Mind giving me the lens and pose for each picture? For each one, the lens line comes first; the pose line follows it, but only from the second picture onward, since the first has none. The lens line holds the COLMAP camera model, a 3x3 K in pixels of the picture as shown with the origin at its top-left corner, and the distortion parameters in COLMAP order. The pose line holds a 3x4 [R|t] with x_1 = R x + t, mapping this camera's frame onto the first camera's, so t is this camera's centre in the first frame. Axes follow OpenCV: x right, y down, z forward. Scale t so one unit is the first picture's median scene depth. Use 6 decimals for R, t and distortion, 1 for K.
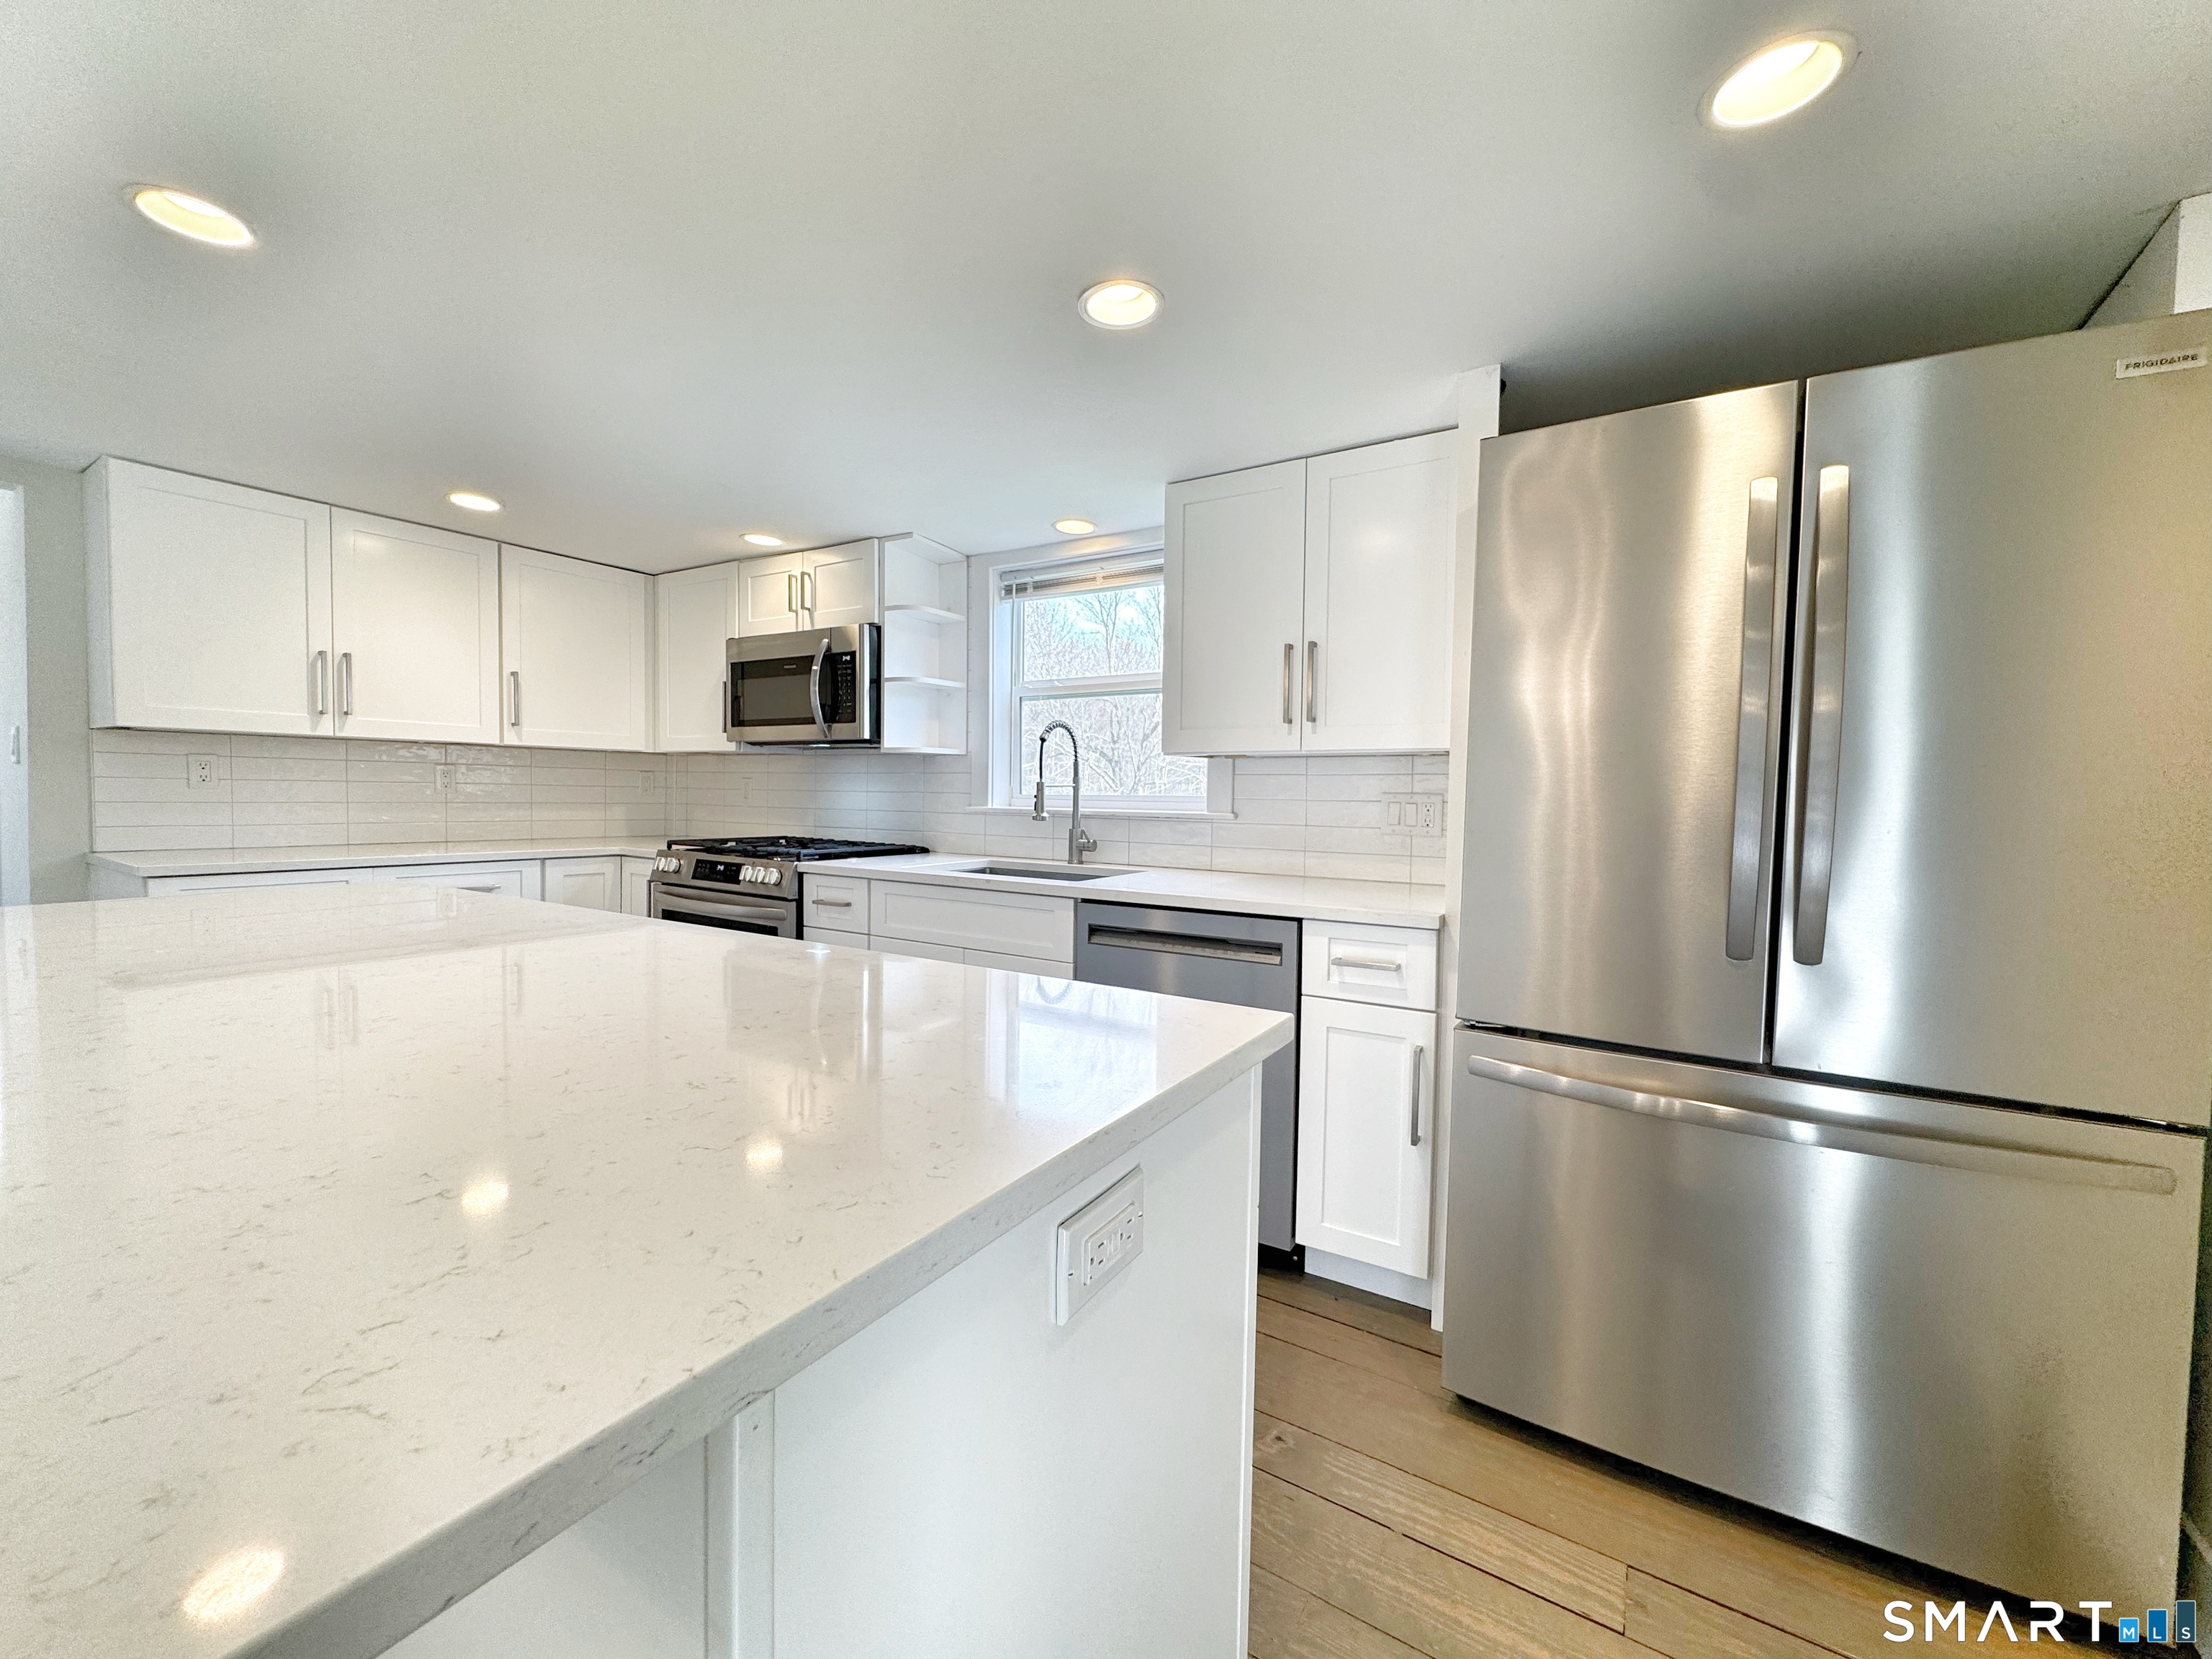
lens RADIAL K [[884.2, 0, 1108.0], [0, 884.2, 830.3], [0, 0, 1]] dist [-0.002855, 0.000467]
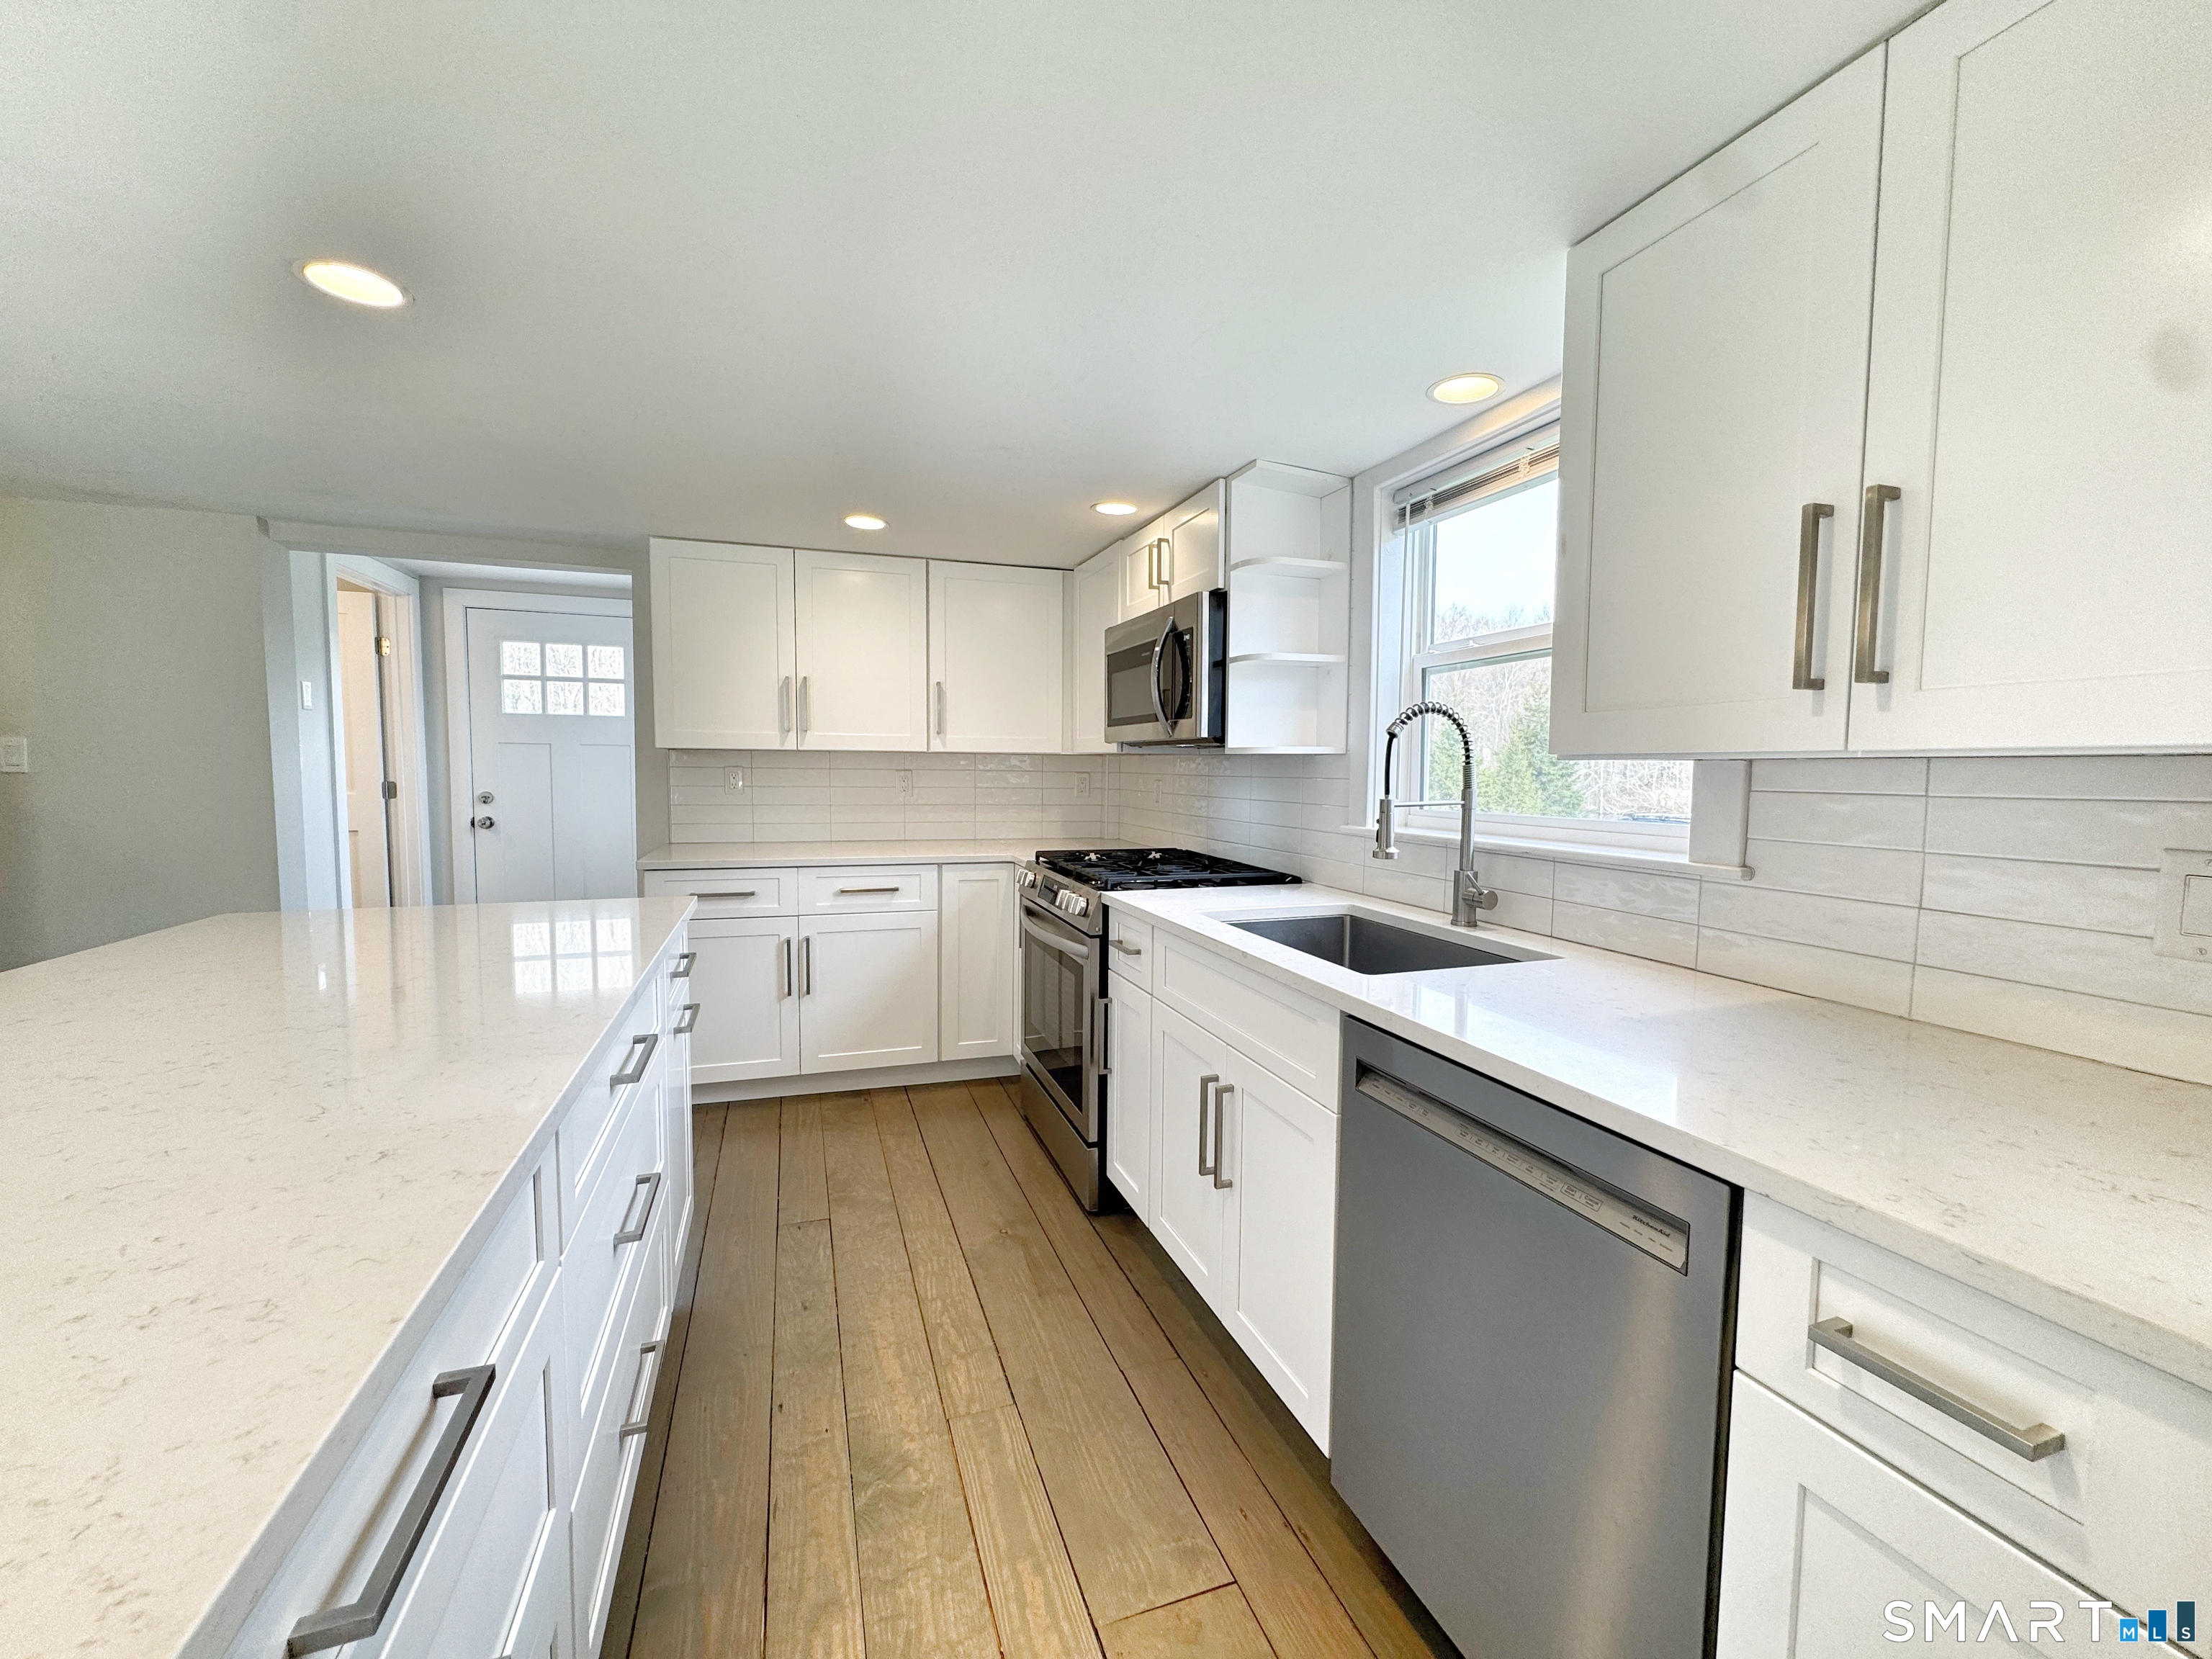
lens RADIAL K [[884.2, 0, 1105.0], [0, 884.2, 829.8], [0, 0, 1]] dist [-0.002855, 0.000467]
pose [[0.776665, 0.036353, -0.628865, 0.155943], [-0.023595, 0.999312, 0.028627, -0.041701], [0.629472, -0.007396, 0.776988, 0.329516]]
